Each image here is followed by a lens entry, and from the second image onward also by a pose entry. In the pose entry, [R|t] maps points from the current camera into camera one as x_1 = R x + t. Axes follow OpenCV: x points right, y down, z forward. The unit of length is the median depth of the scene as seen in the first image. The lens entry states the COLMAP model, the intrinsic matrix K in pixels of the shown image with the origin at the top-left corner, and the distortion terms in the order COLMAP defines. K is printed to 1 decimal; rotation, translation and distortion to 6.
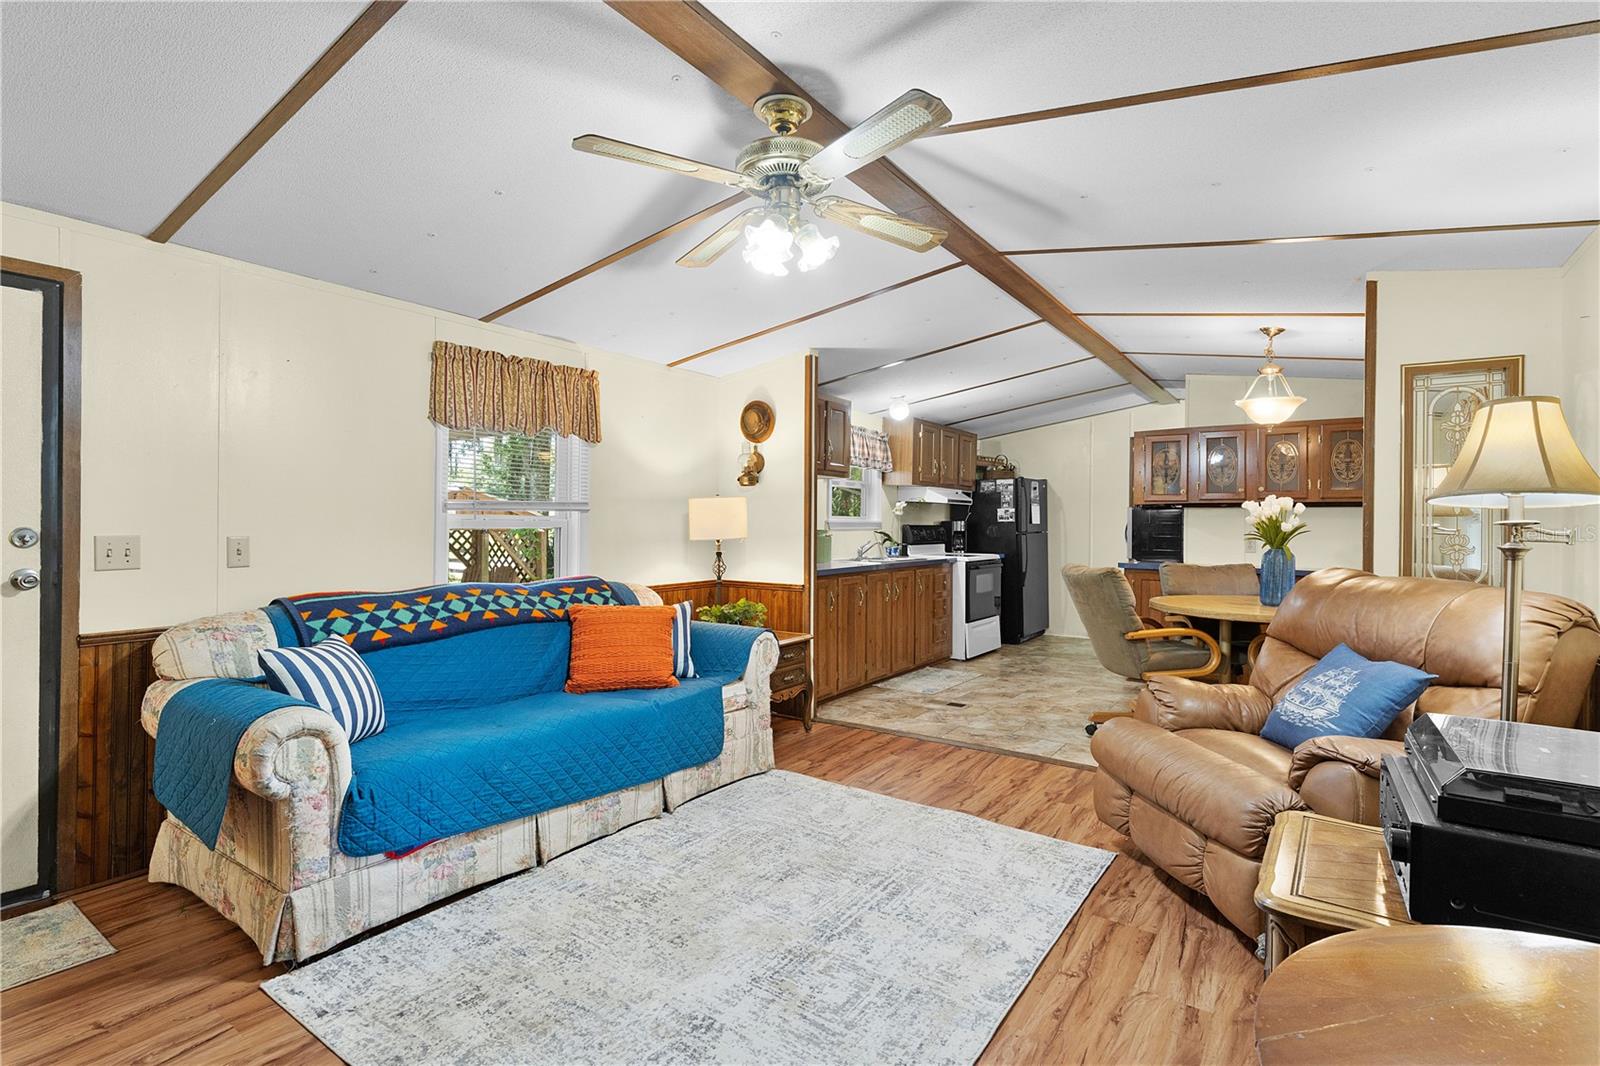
lens RADIAL K [[761.8, 0, 802.3], [0, 761.8, 523.5], [0, 0, 1]] dist [0.001635, 0.000679]
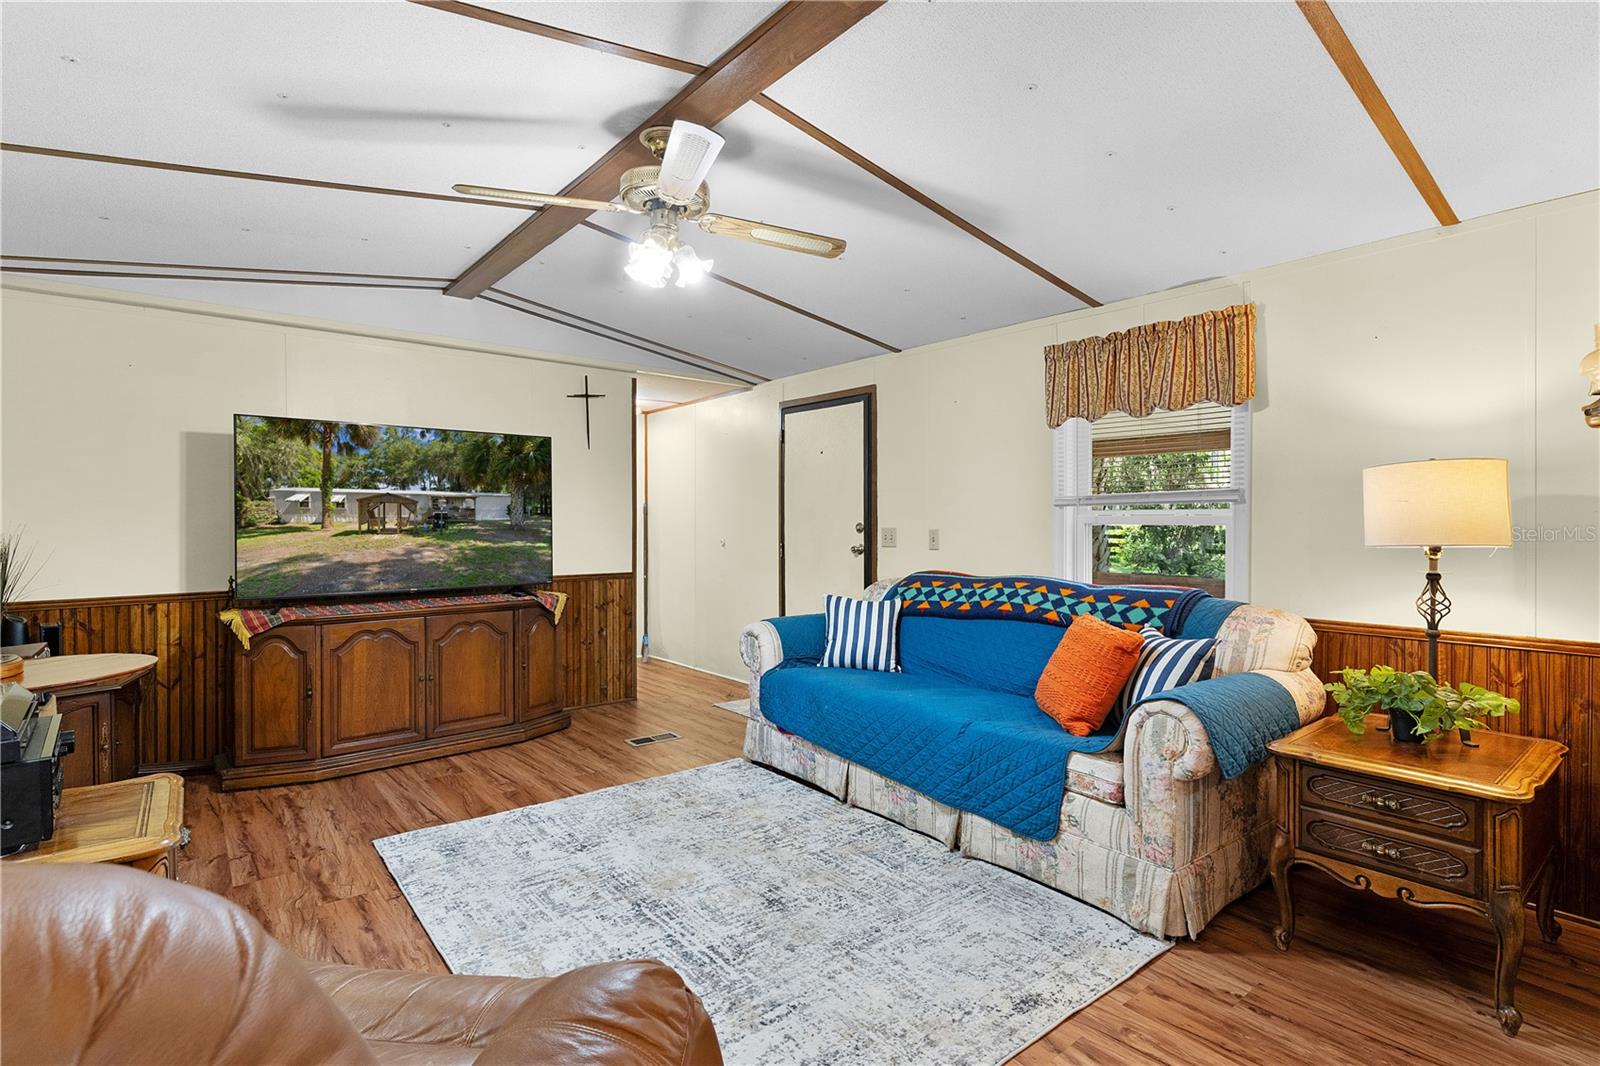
lens RADIAL K [[774.9, 0, 805.4], [0, 774.9, 519.1], [0, 0, 1]] dist [0.002032, 0.002682]
pose [[-0.273835, -0.009970, -0.961725, 0.568152], [-0.003630, 0.999950, -0.009333, 0.009094], [0.961770, 0.000935, -0.273858, 0.850269]]
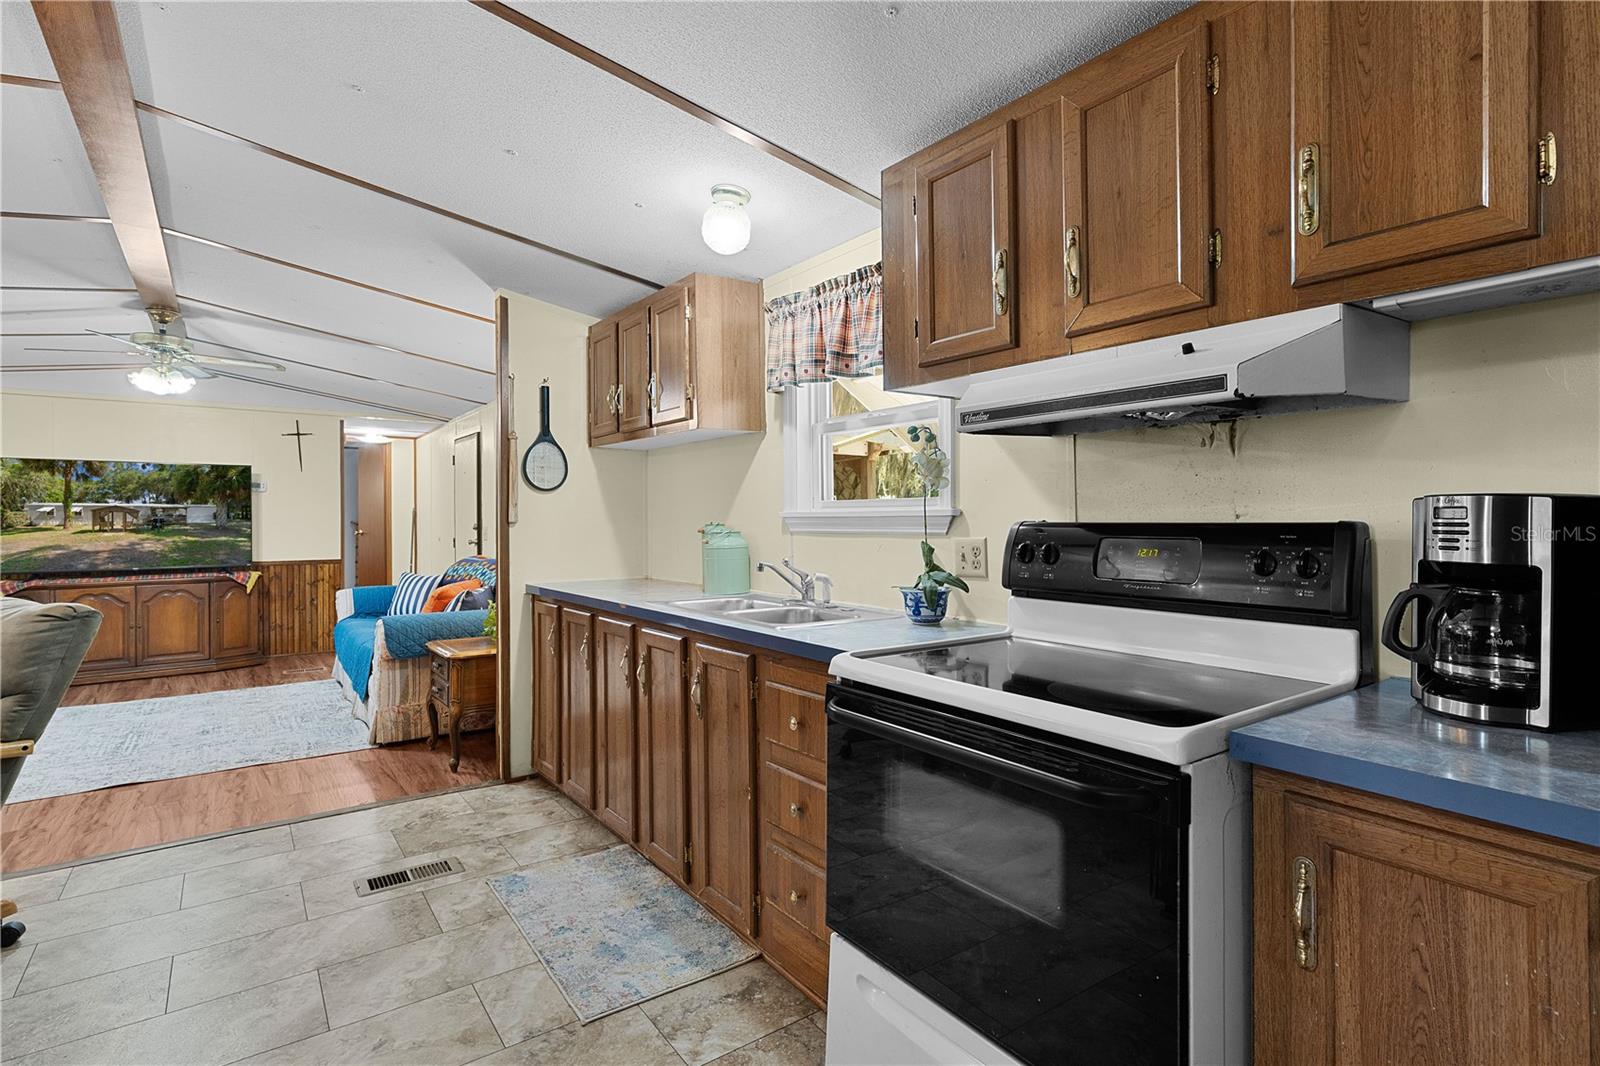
lens RADIAL K [[774.9, 0, 805.4], [0, 774.9, 519.1], [0, 0, 1]] dist [0.002032, 0.002682]
pose [[-0.319432, -0.006804, -0.947585, 0.773056], [-0.000357, 0.999975, -0.007060, 0.005313], [0.947609, -0.001916, -0.319427, 1.836819]]
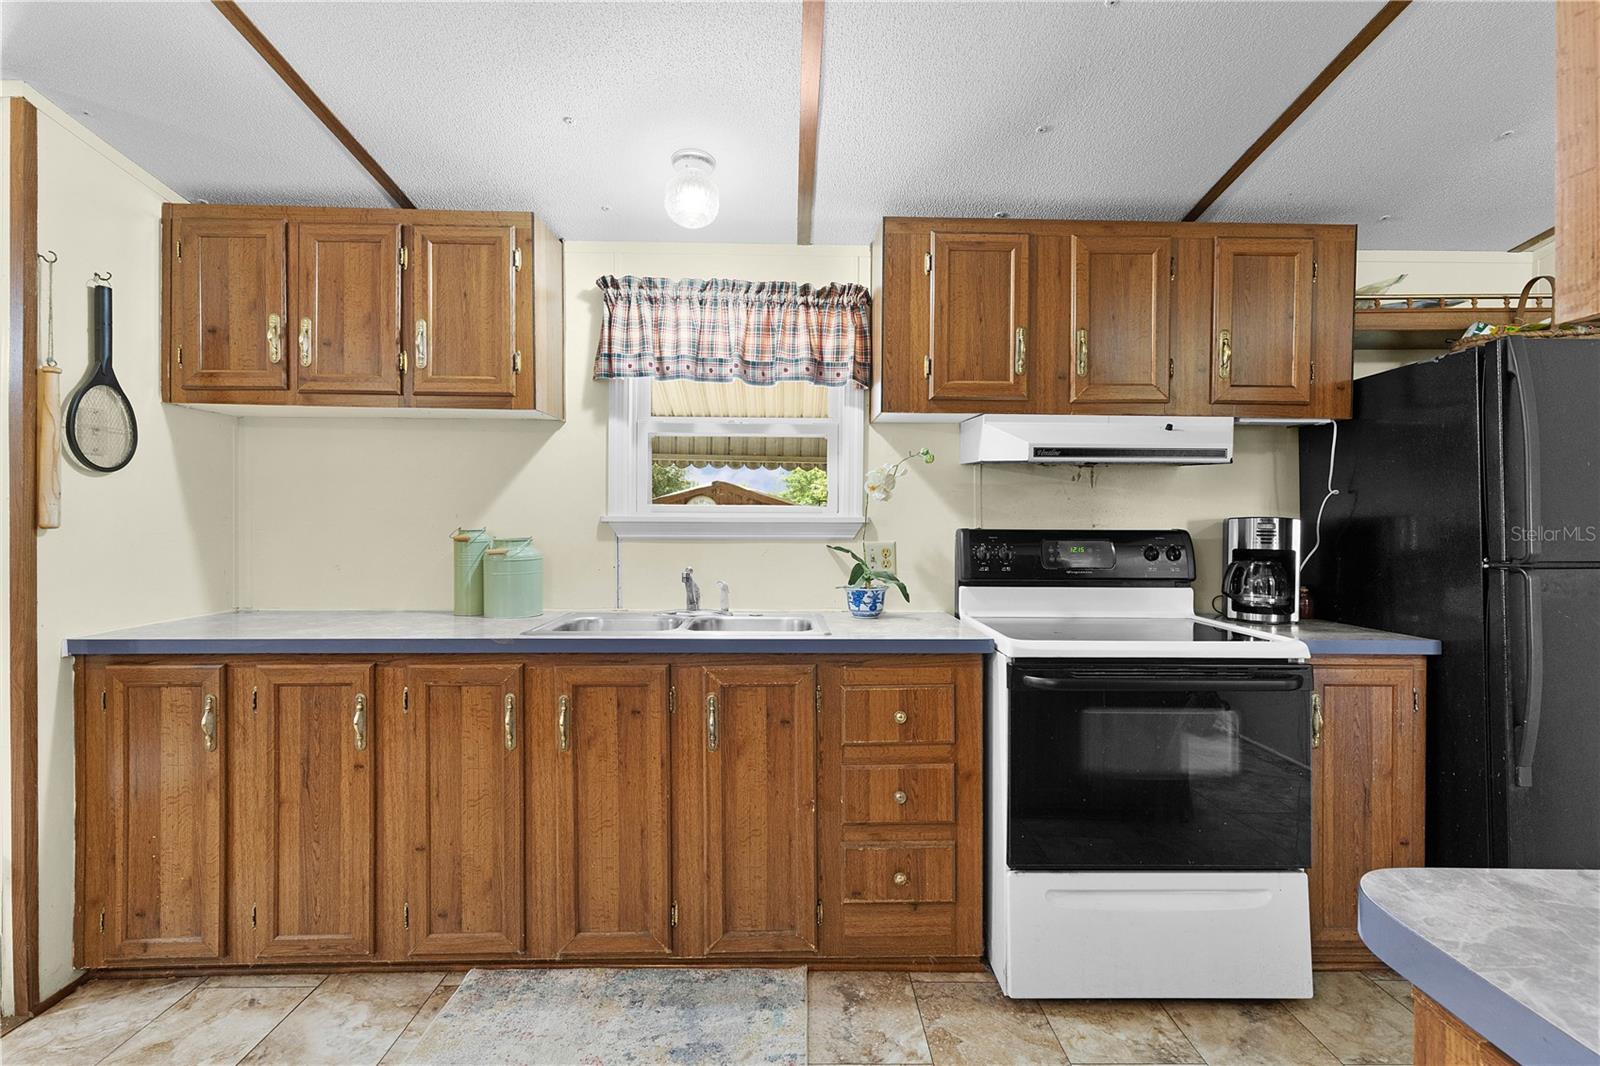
lens RADIAL K [[761.8, 0, 802.3], [0, 761.8, 523.5], [0, 0, 1]] dist [0.001635, 0.000679]
pose [[0.586387, -0.002548, -0.810027, 0.691556], [-0.001499, 0.999990, -0.004231, 0.001915], [0.810029, 0.003696, 0.586378, 1.320341]]
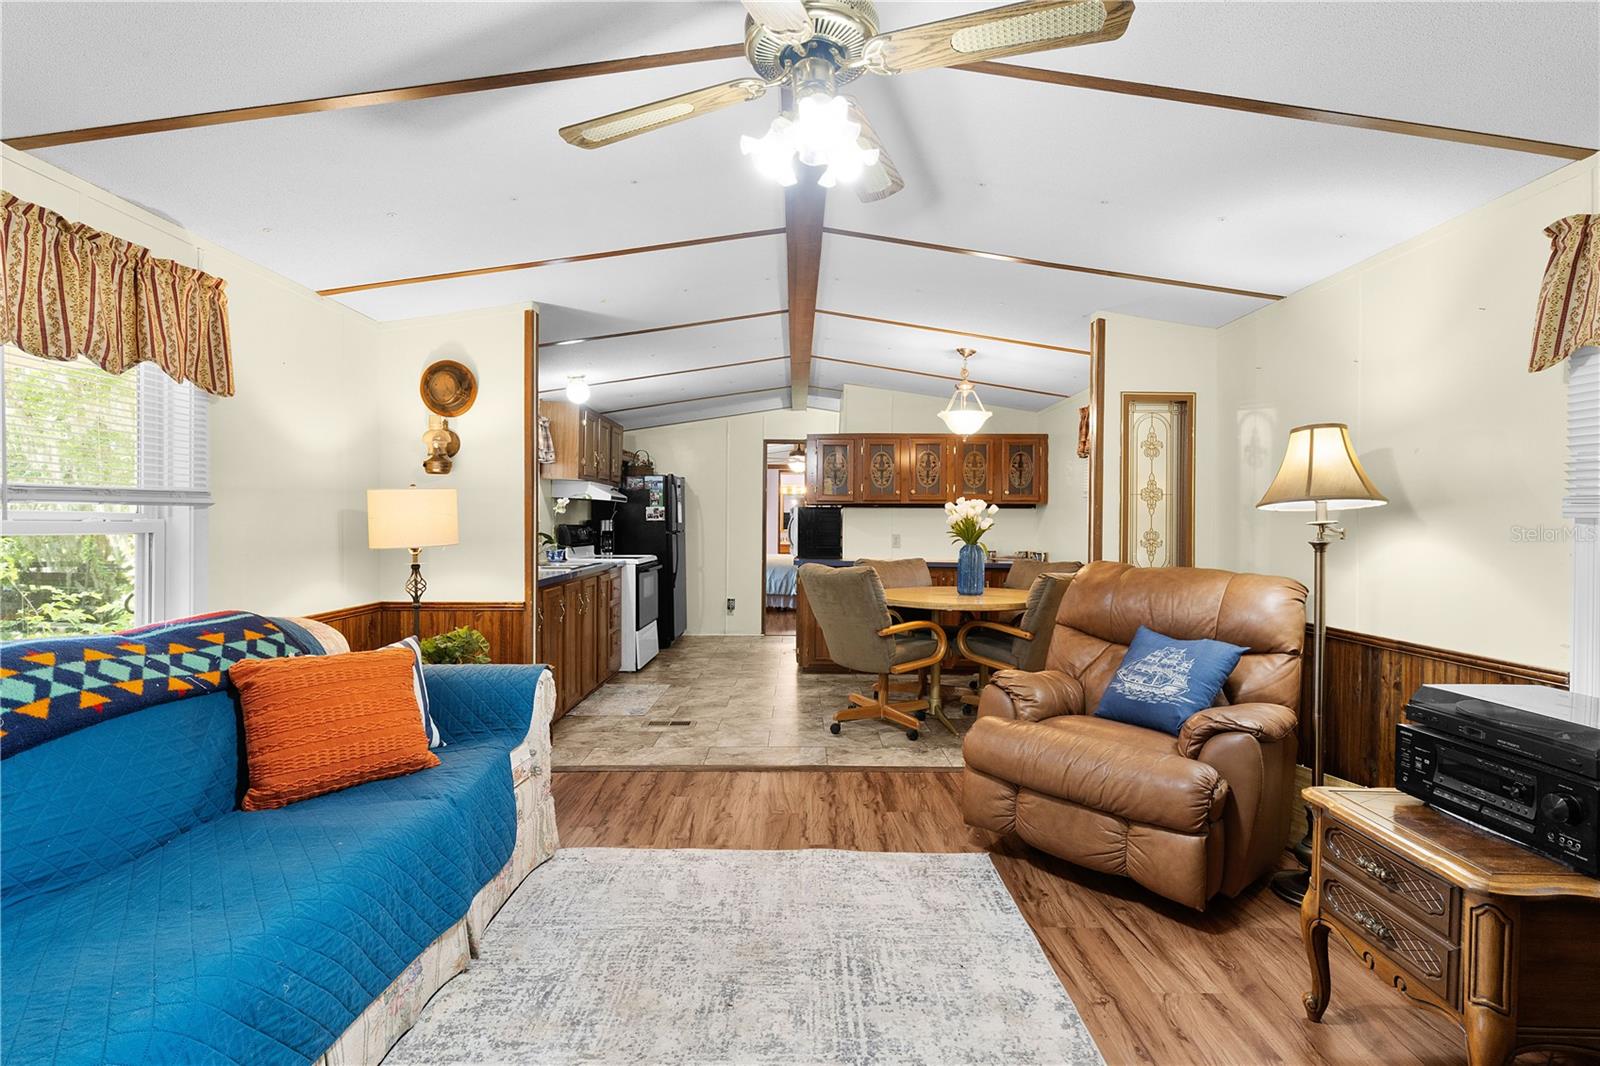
lens RADIAL K [[759.9, 0, 800.0], [0, 759.9, 533.0], [0, 0, 1]] dist [-0.000017, -0.000284]
pose [[0.820843, -0.010995, 0.571048, -0.252678], [0.002492, 0.999874, 0.015669, -0.002944], [-0.571149, -0.011439, 0.820767, 0.232366]]
